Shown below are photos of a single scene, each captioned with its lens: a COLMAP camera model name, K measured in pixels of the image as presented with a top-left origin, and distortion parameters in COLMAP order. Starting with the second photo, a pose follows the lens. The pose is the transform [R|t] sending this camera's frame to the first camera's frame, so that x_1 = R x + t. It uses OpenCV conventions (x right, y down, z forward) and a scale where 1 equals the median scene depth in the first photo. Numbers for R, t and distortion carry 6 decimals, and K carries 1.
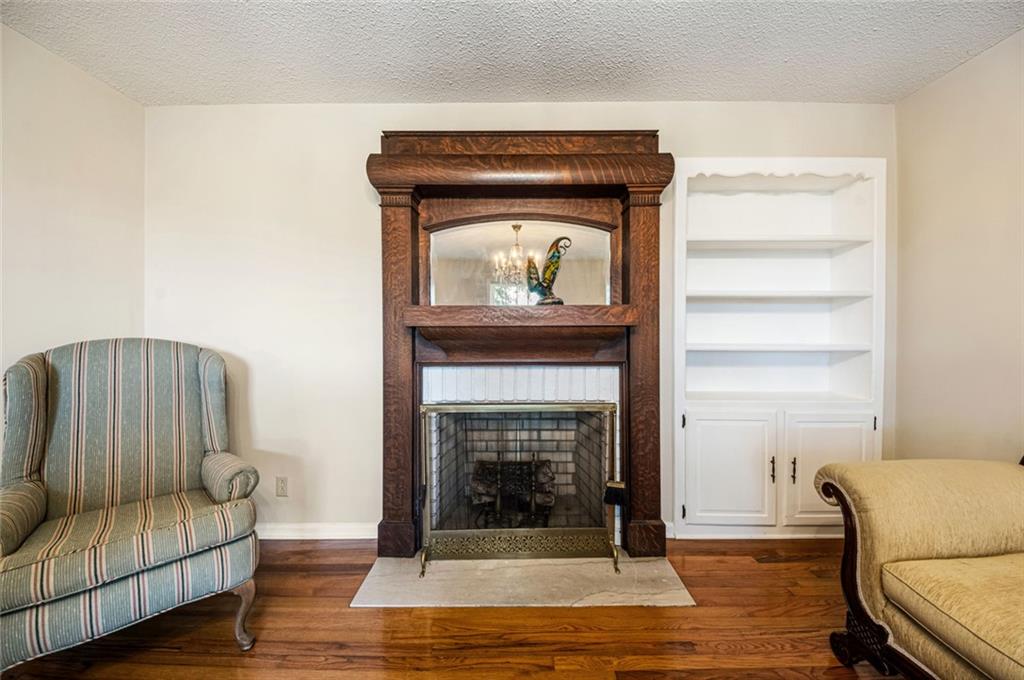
lens RADIAL K [[363.3, 0, 518.0], [0, 363.3, 333.8], [0, 0, 1]] dist [0.024209, -0.017230]
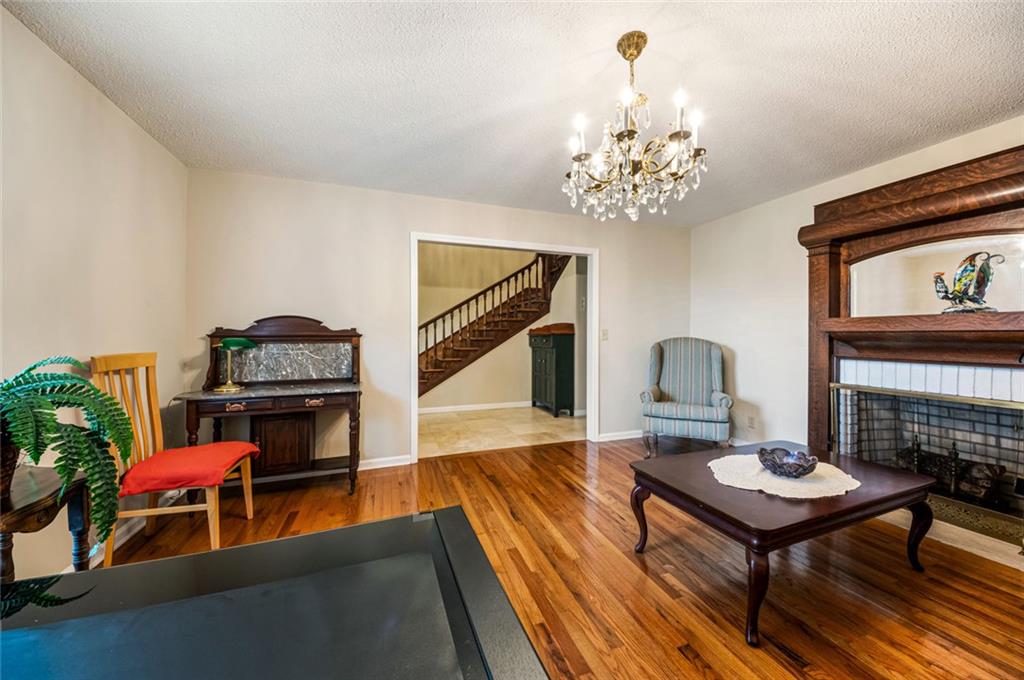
lens RADIAL K [[363.3, 0, 518.0], [0, 363.3, 333.8], [0, 0, 1]] dist [0.024209, -0.017230]
pose [[0.339841, 0.002352, -0.940480, 0.665794], [-0.015596, 0.999873, -0.003135, 0.013152], [0.940353, 0.015734, 0.339835, -0.697220]]
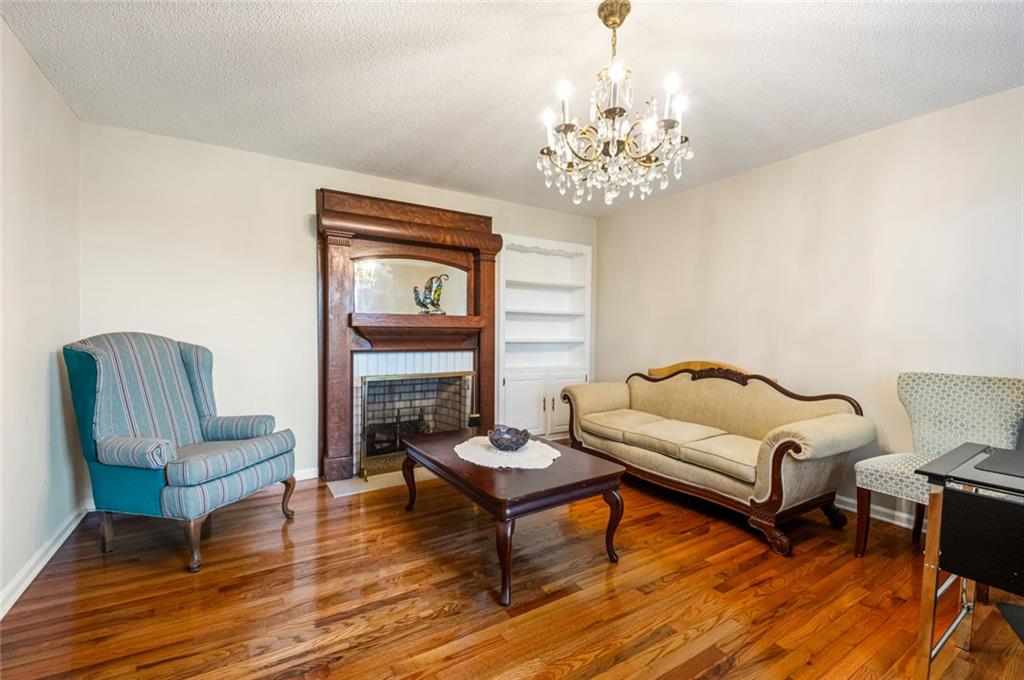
lens RADIAL K [[437.2, 0, 517.1], [0, 437.2, 337.5], [0, 0, 1]] dist [0.023749, -0.019544]
pose [[0.847585, 0.003313, 0.530650, -0.633964], [-0.002572, 0.999994, -0.002136, 0.028170], [-0.530654, 0.000446, 0.847589, -0.850995]]
